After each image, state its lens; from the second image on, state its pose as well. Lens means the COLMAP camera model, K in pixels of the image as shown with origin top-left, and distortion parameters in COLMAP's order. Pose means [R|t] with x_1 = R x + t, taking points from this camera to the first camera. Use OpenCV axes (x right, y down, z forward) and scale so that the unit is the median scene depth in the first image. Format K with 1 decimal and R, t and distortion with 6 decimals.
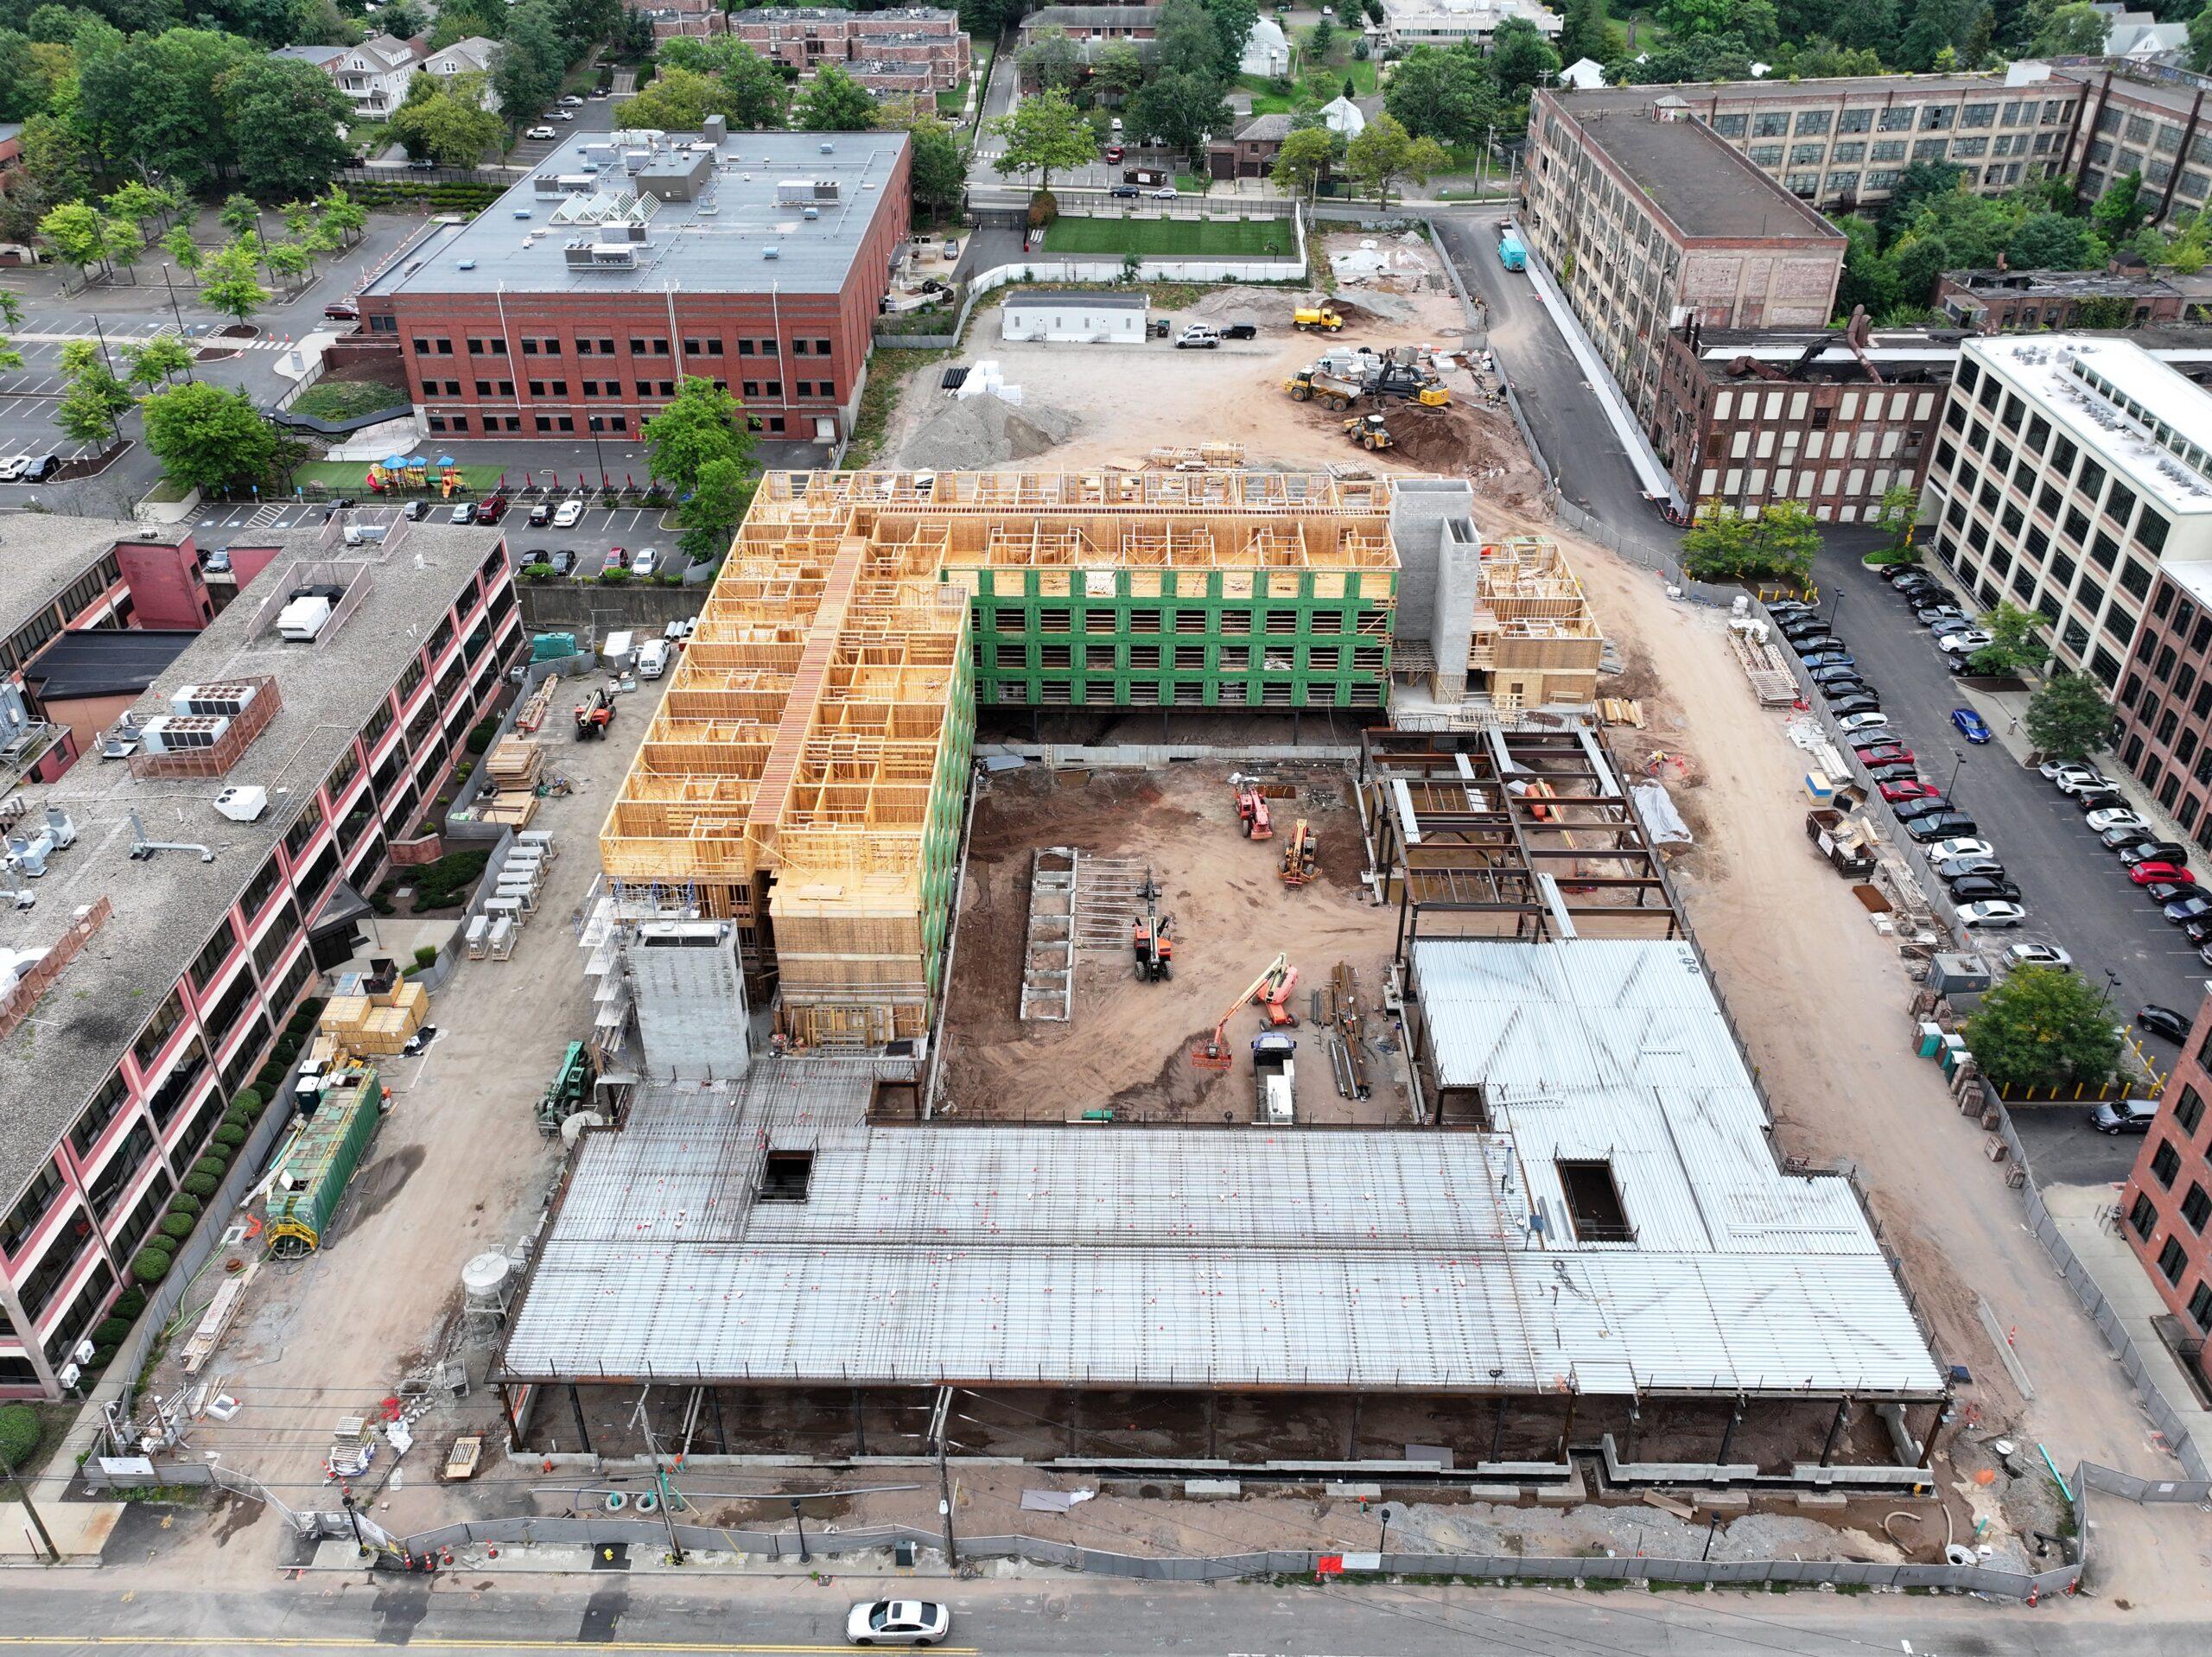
lens RADIAL K [[1800.3, 0, 1106.0], [0, 1800.3, 828.5], [0, 0, 1]] dist [-0.003506, -0.003101]
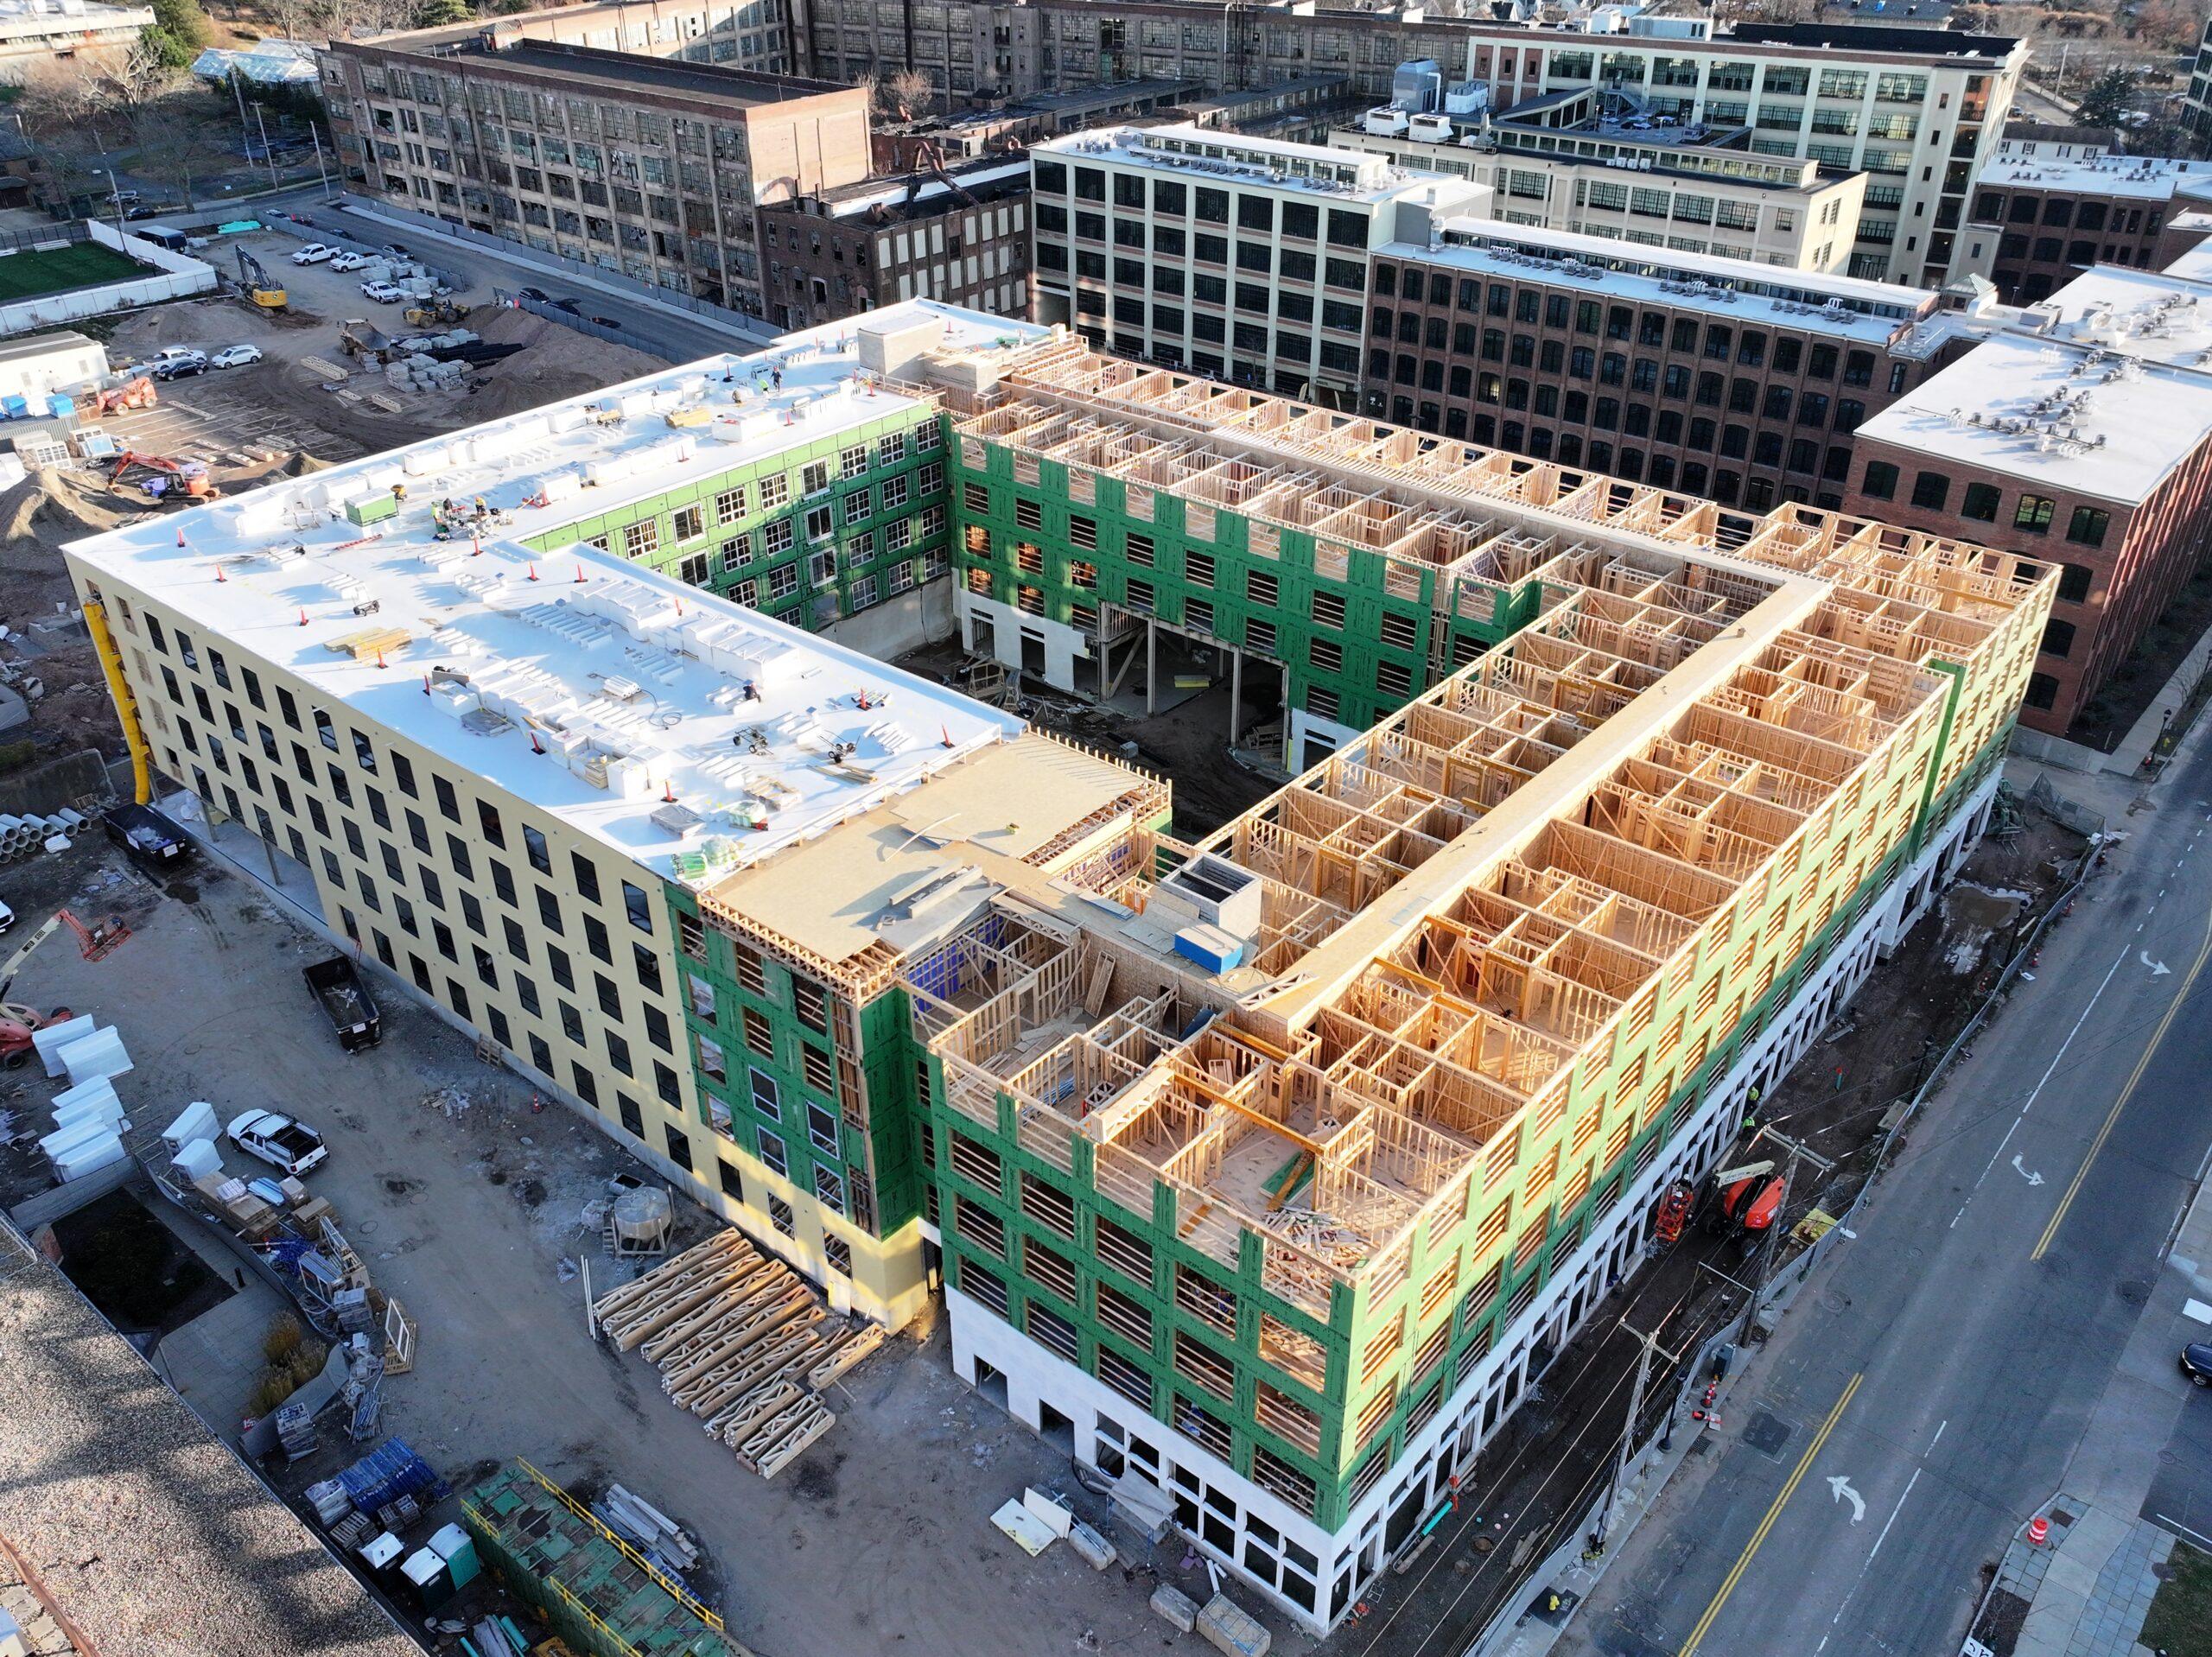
lens RADIAL K [[1800.3, 0, 1106.0], [0, 1800.3, 828.5], [0, 0, 1]] dist [-0.003506, -0.003101]
pose [[0.636768, -0.403637, 0.656965, -0.357101], [0.423688, 0.895041, 0.139248, -0.035520], [-0.644216, 0.189679, 0.740950, 0.237383]]
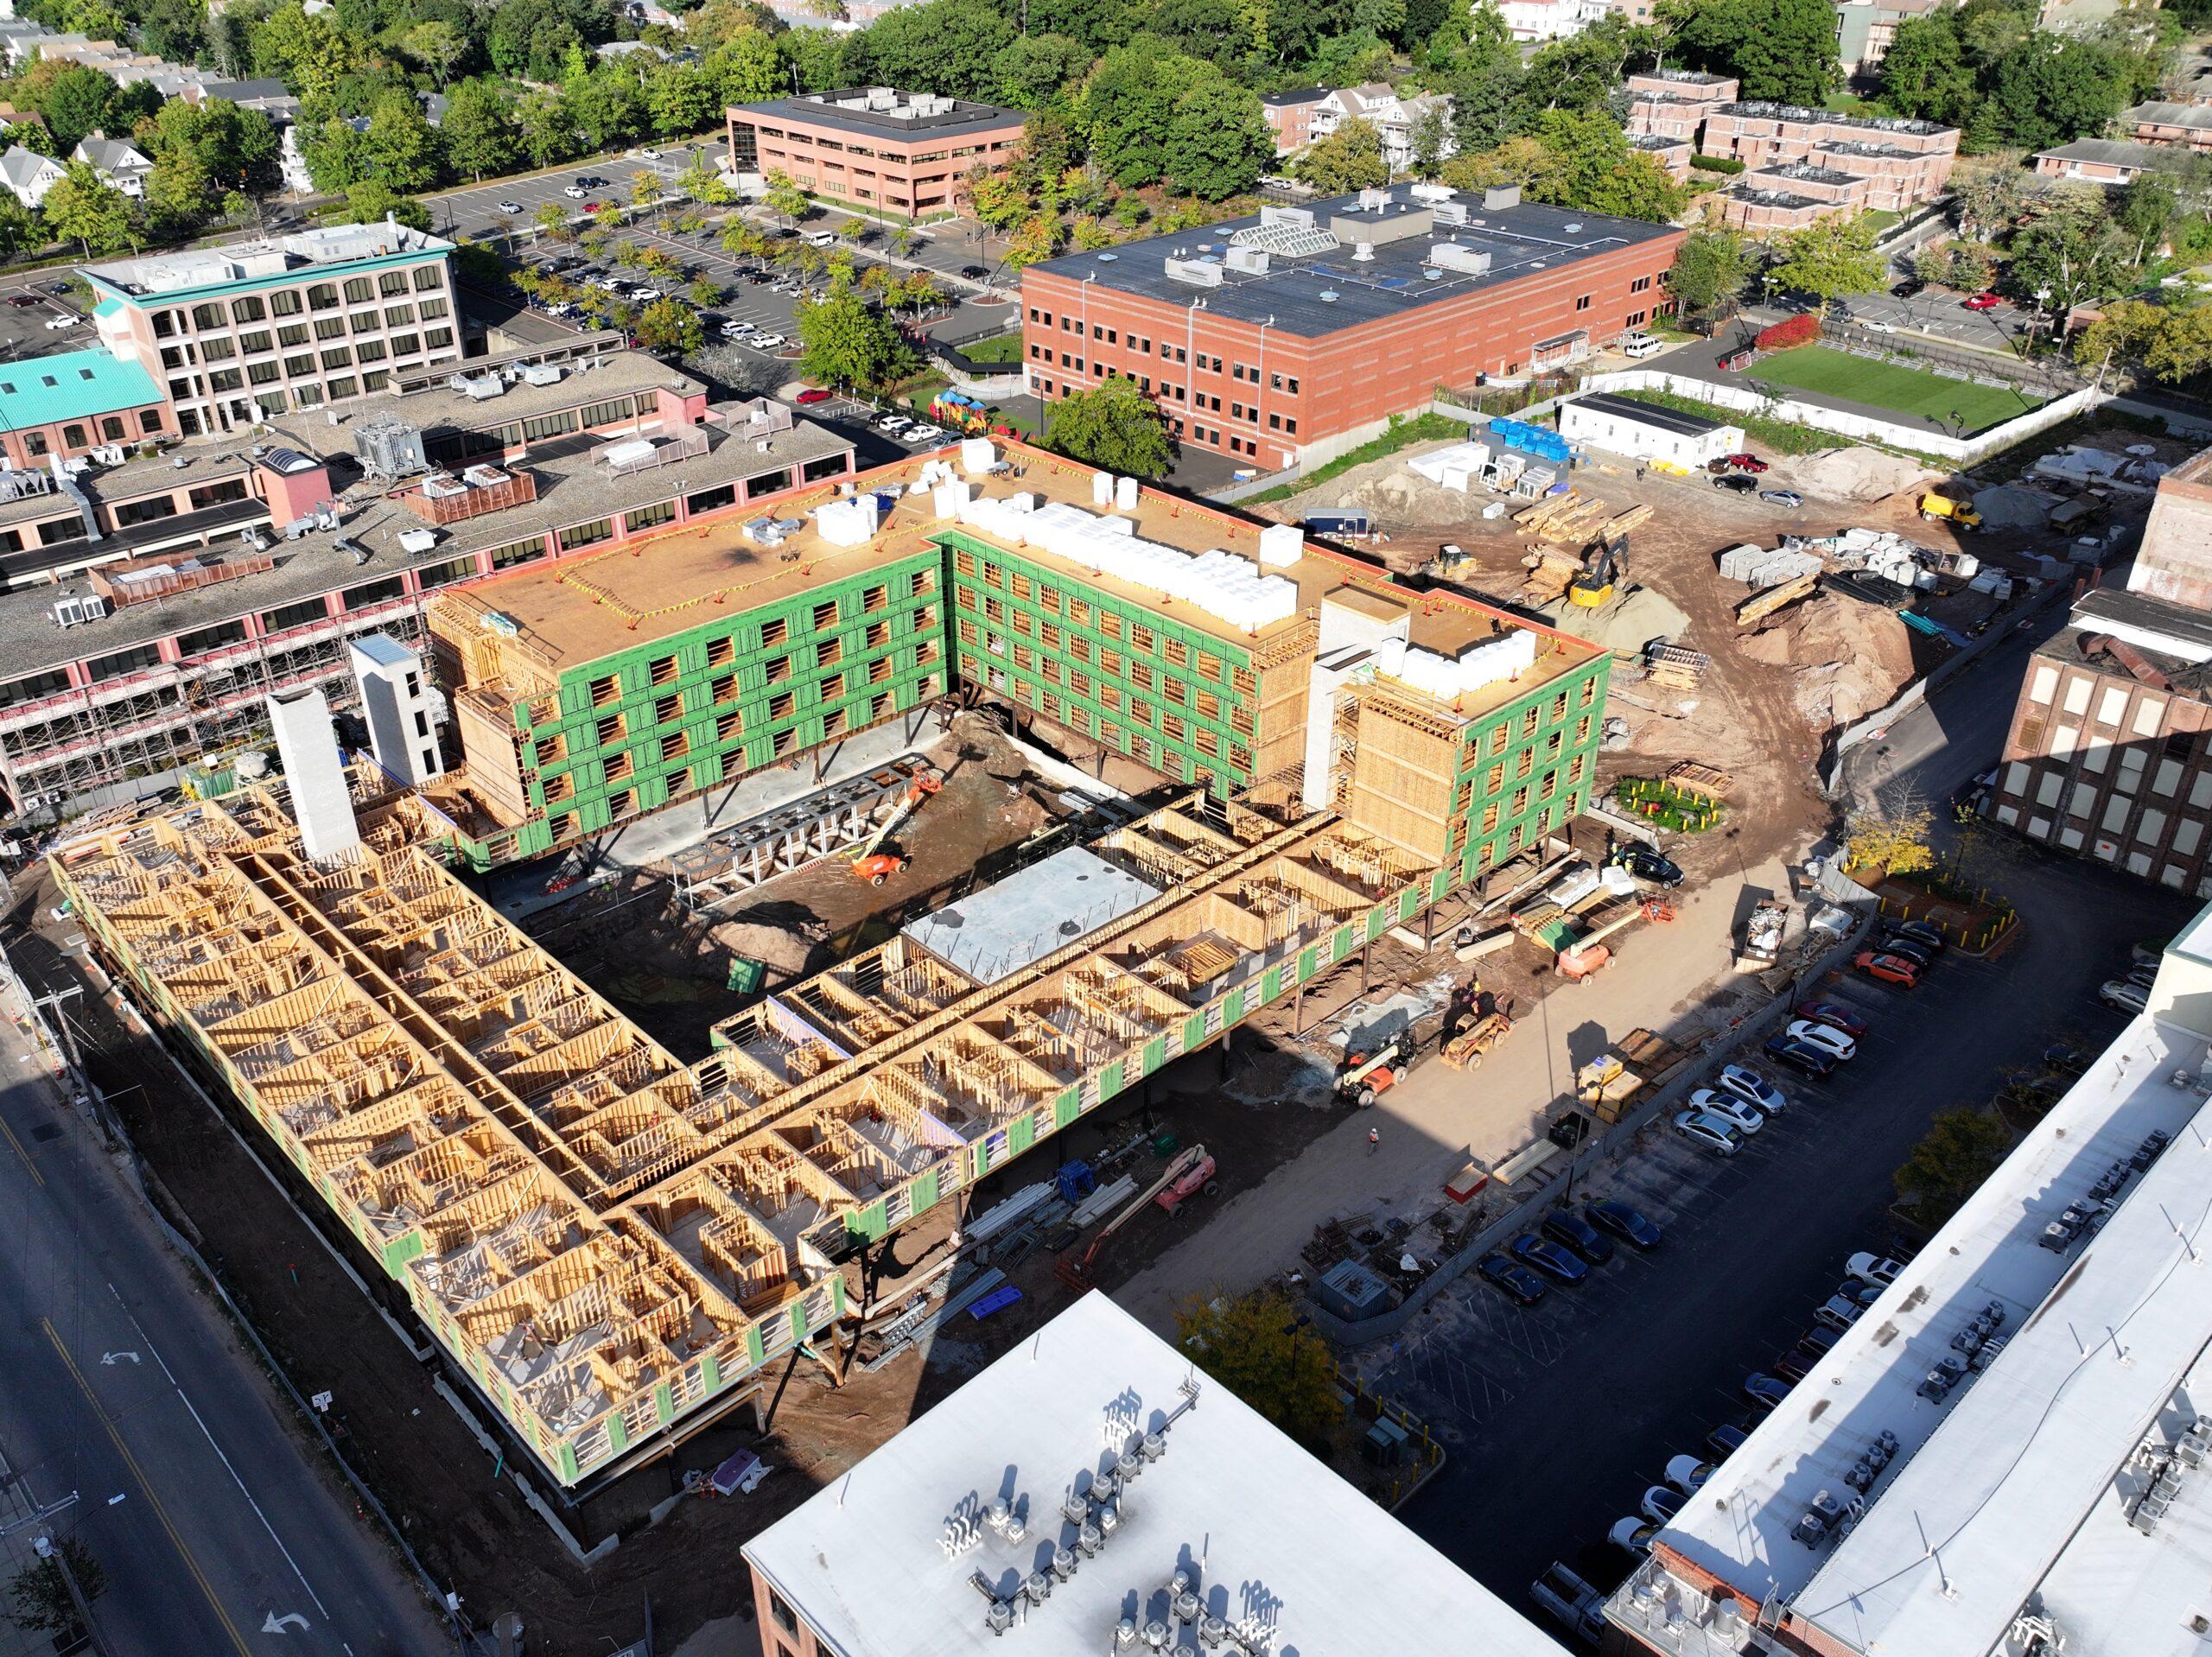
lens RADIAL K [[1801.8, 0, 1106.0], [0, 1801.8, 828.5], [0, 0, 1]] dist [0.027826, -0.059719]
pose [[0.695852, 0.358608, -0.622246, 0.543643], [-0.386728, 0.917173, 0.096104, -0.097216], [0.605171, 0.173766, 0.776900, 0.178916]]
